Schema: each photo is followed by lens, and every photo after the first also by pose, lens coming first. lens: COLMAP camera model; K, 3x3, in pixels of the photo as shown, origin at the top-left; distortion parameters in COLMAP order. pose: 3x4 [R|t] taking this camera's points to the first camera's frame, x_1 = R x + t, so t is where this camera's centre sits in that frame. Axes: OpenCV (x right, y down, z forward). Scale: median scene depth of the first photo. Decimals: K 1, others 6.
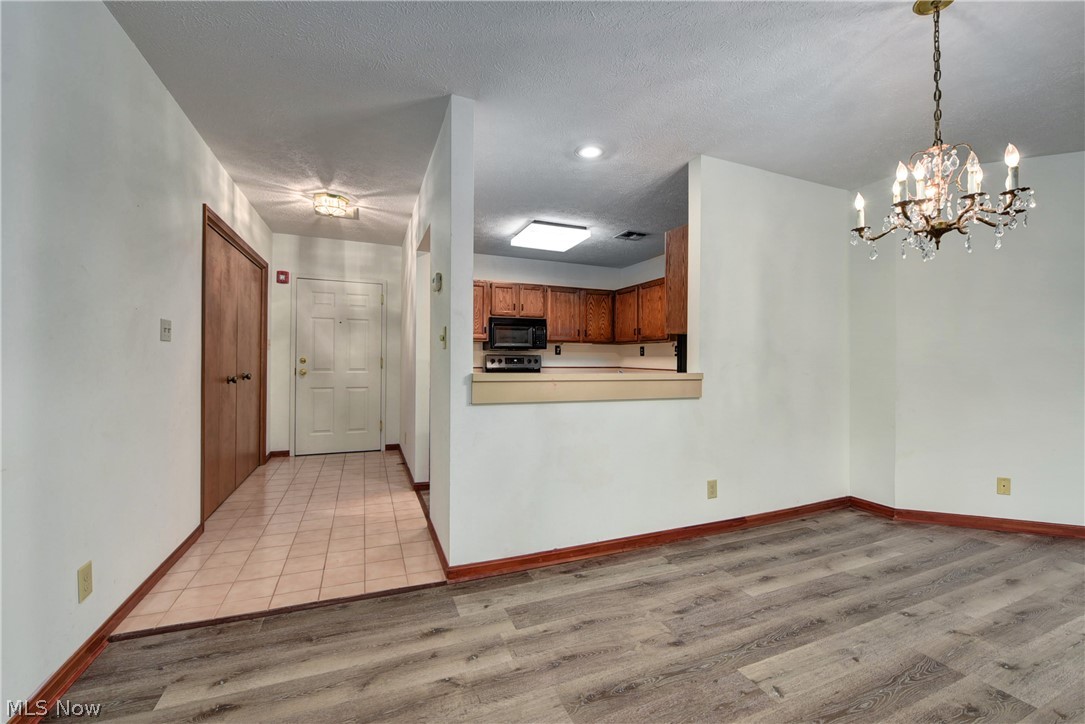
lens RADIAL K [[435.9, 0, 541.5], [0, 435.9, 350.7], [0, 0, 1]] dist [-0.008748, -0.000342]
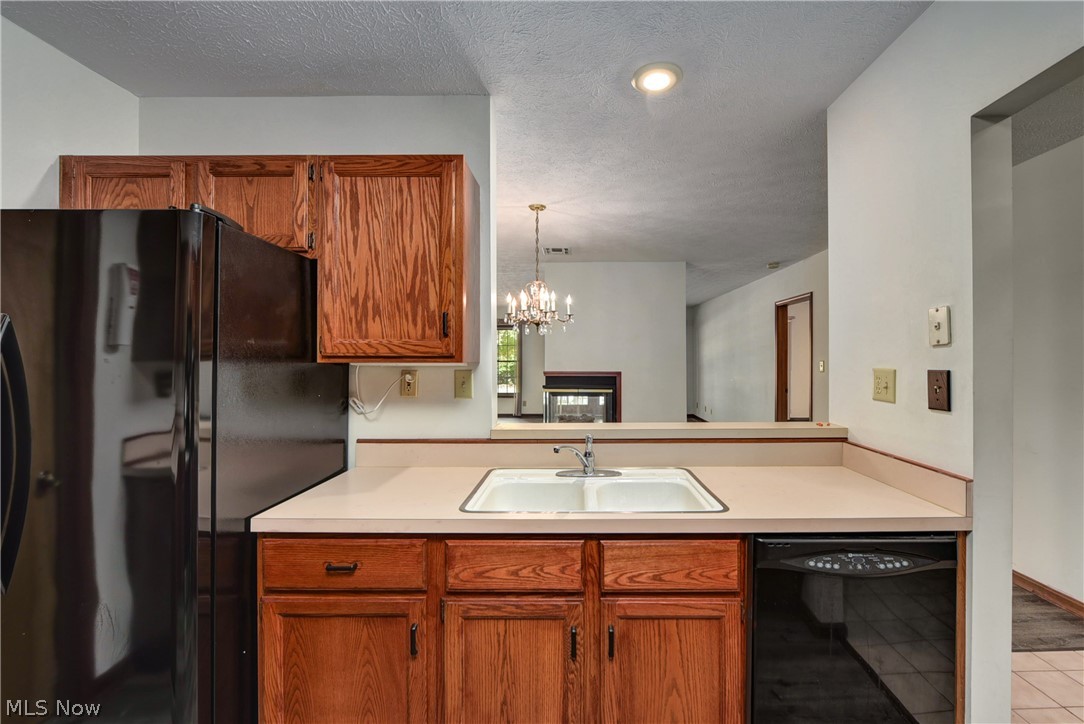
lens RADIAL K [[447.1, 0, 569.1], [0, 447.1, 356.6], [0, 0, 1]] dist [-0.008285, -0.000164]
pose [[-0.919631, -0.000627, 0.392784, -0.011516], [-0.010266, 0.999695, -0.022440, -0.020685], [-0.392650, -0.024669, -0.919357, 0.793293]]
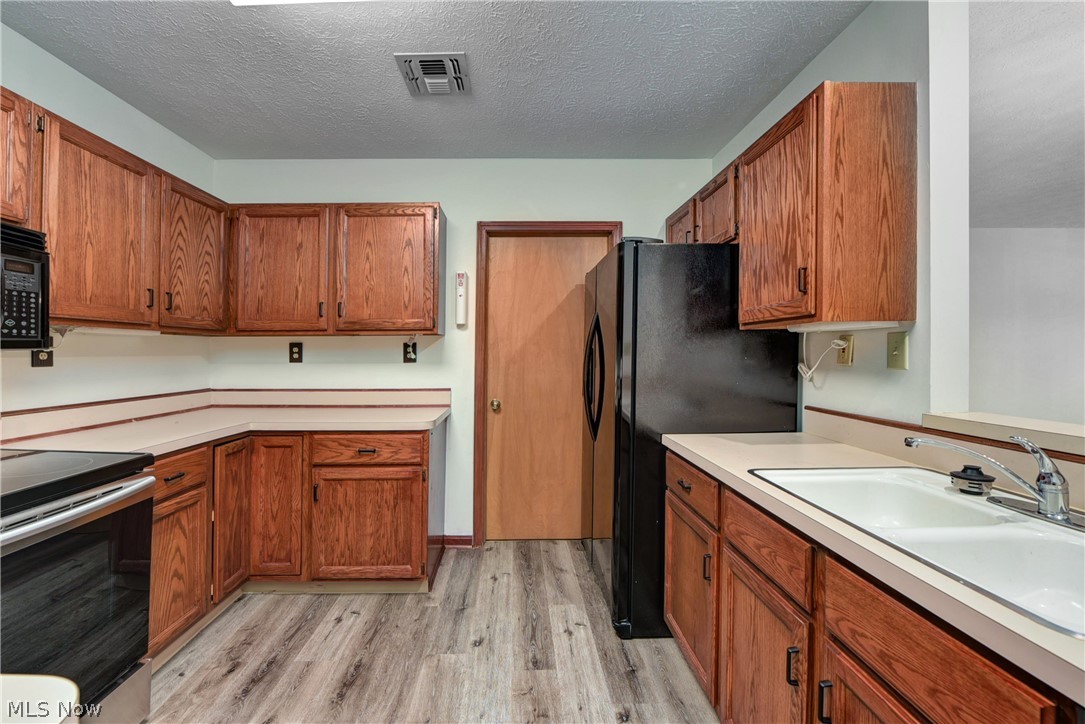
lens RADIAL K [[452.2, 0, 519.5], [0, 452.2, 336.7], [0, 0, 1]] dist [-0.010078, -0.000244]
pose [[0.380844, 0.025259, 0.924294, -0.124035], [-0.009640, 0.999681, -0.023347, -0.007304], [-0.924589, -0.000018, 0.380966, 0.626939]]
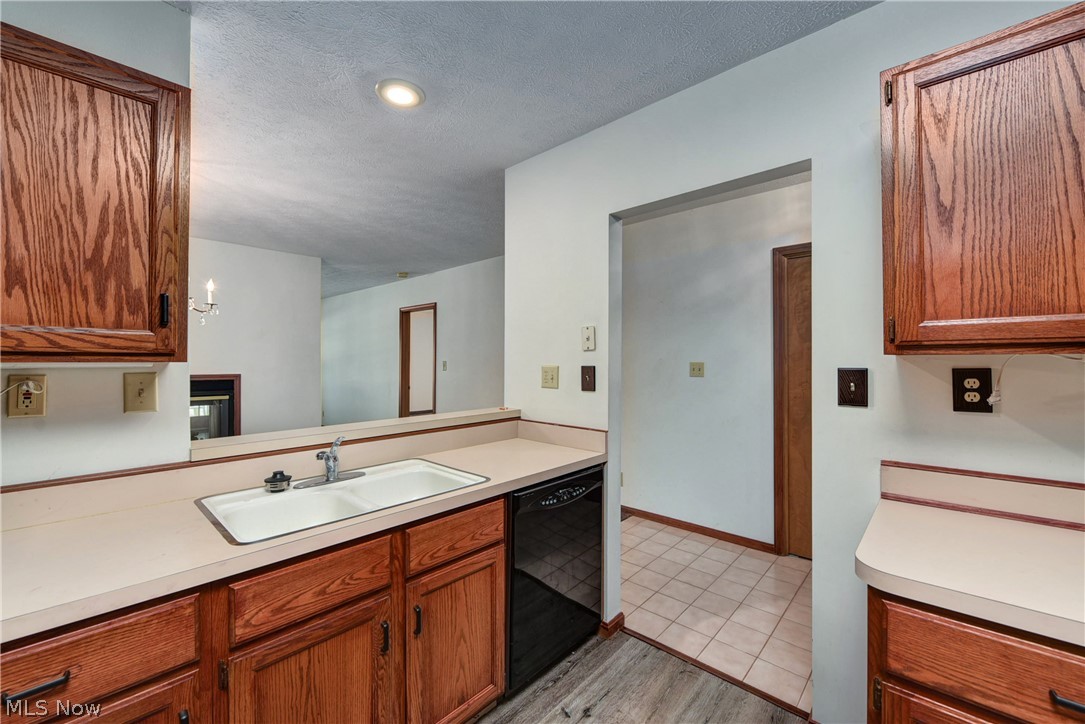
lens RADIAL K [[438.9, 0, 542.9], [0, 438.9, 359.0], [0, 0, 1]] dist [-0.011590, -0.000342]
pose [[-0.907444, -0.004997, -0.420143, 0.090722], [0.004716, 0.999745, -0.022078, -0.018586], [0.420146, -0.022016, -0.907189, 0.820361]]
